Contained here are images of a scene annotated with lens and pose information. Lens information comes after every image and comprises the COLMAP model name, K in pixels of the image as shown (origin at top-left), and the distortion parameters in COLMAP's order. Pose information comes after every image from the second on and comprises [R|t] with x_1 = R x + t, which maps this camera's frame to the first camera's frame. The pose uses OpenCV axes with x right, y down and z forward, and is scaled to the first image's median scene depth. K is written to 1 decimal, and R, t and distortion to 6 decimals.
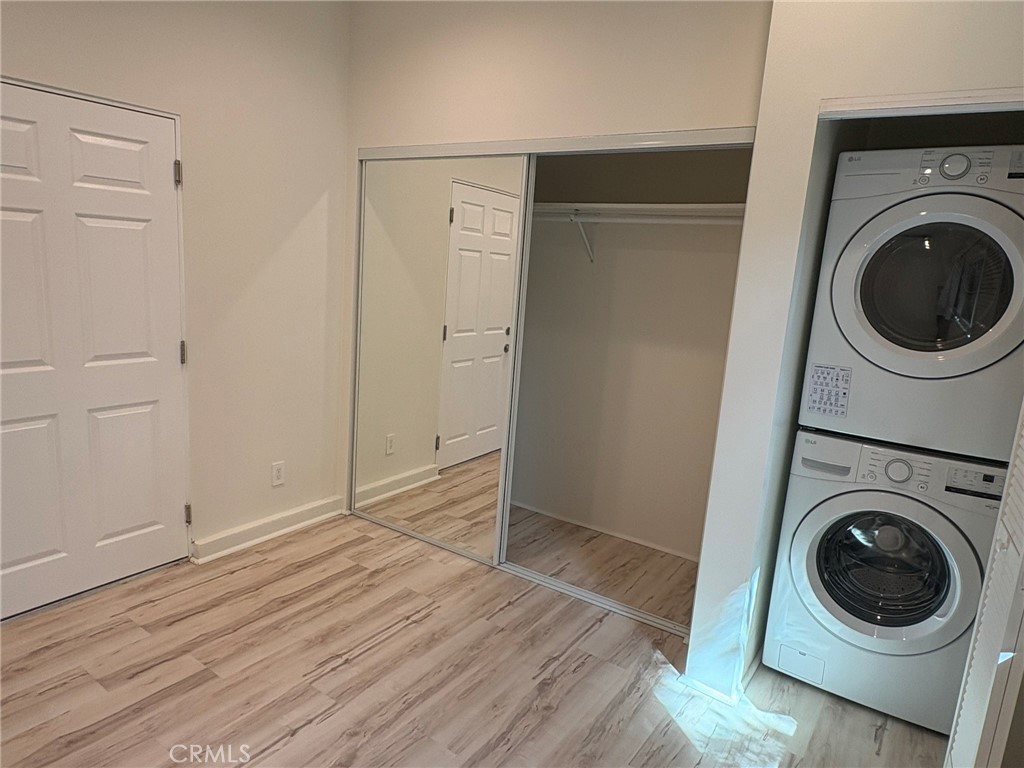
lens RADIAL K [[658.1, 0, 510.6], [0, 658.1, 386.4], [0, 0, 1]] dist [-0.004803, 0.002862]
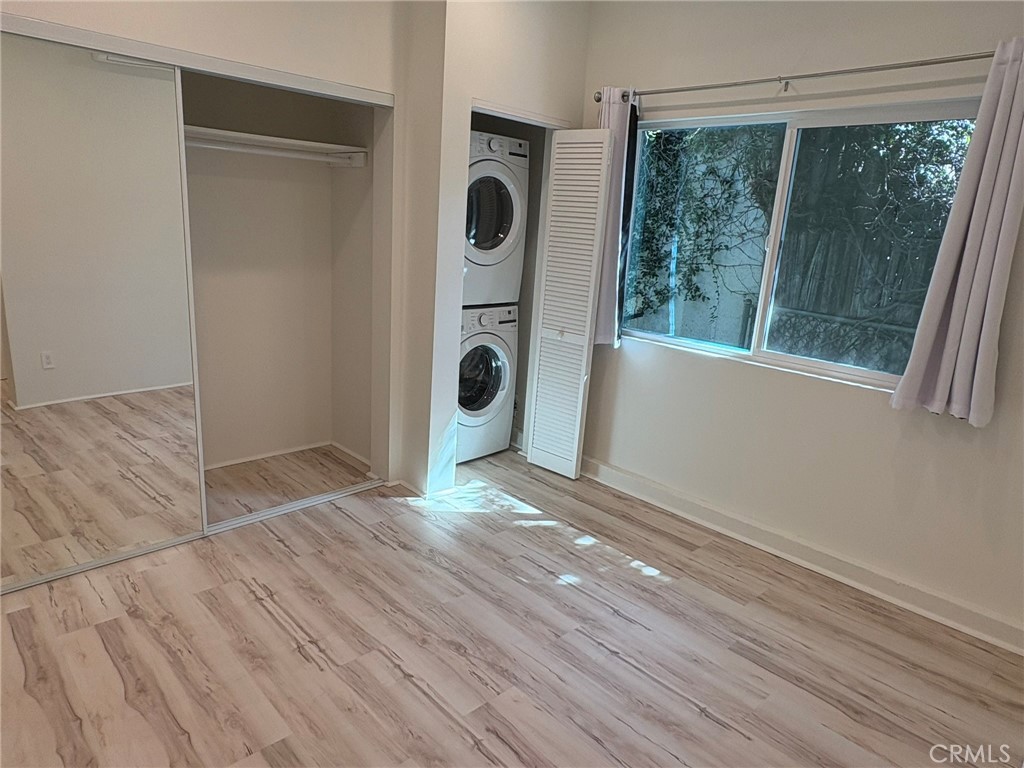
lens RADIAL K [[656.9, 0, 509.0], [0, 656.9, 387.7], [0, 0, 1]] dist [-0.002107, 0.001471]
pose [[0.196051, -0.299715, 0.933667, -0.753255], [0.136979, 0.951180, 0.276574, -0.120911], [-0.970979, 0.073670, 0.227535, 0.373858]]
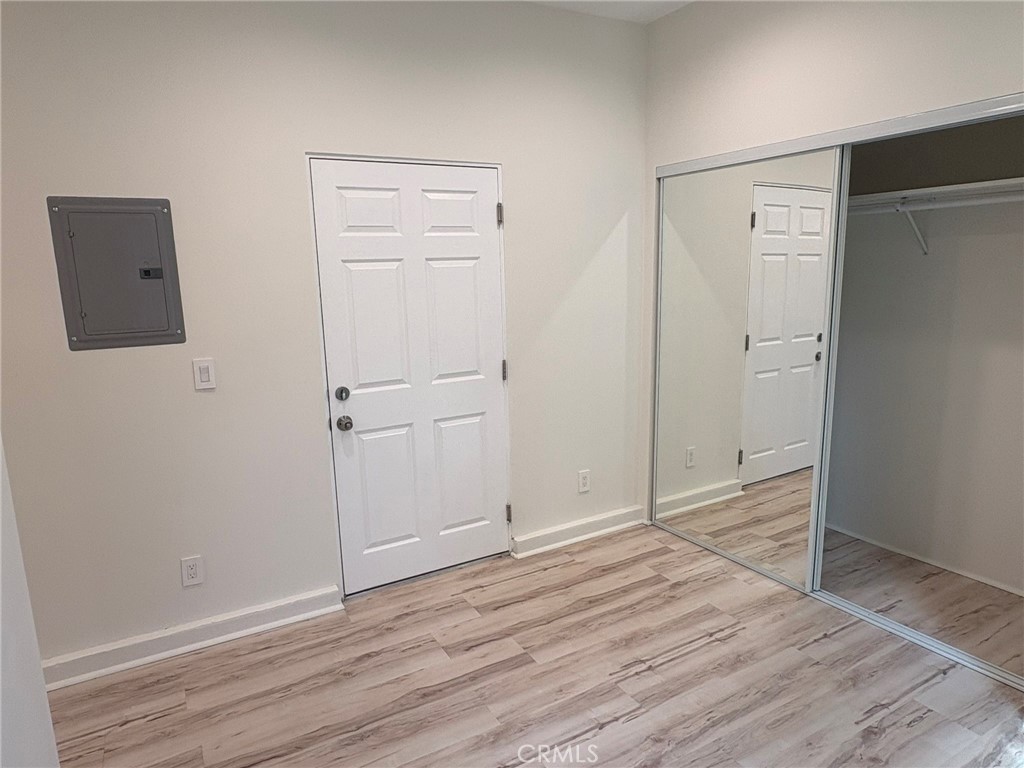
lens RADIAL K [[658.4, 0, 509.9], [0, 658.4, 384.5], [0, 0, 1]] dist [-0.001548, 0.005209]
pose [[0.902315, -0.013037, -0.430880, 0.001248], [0.004463, 0.999772, -0.020902, -0.002571], [0.431054, 0.016937, 0.902167, -0.021554]]
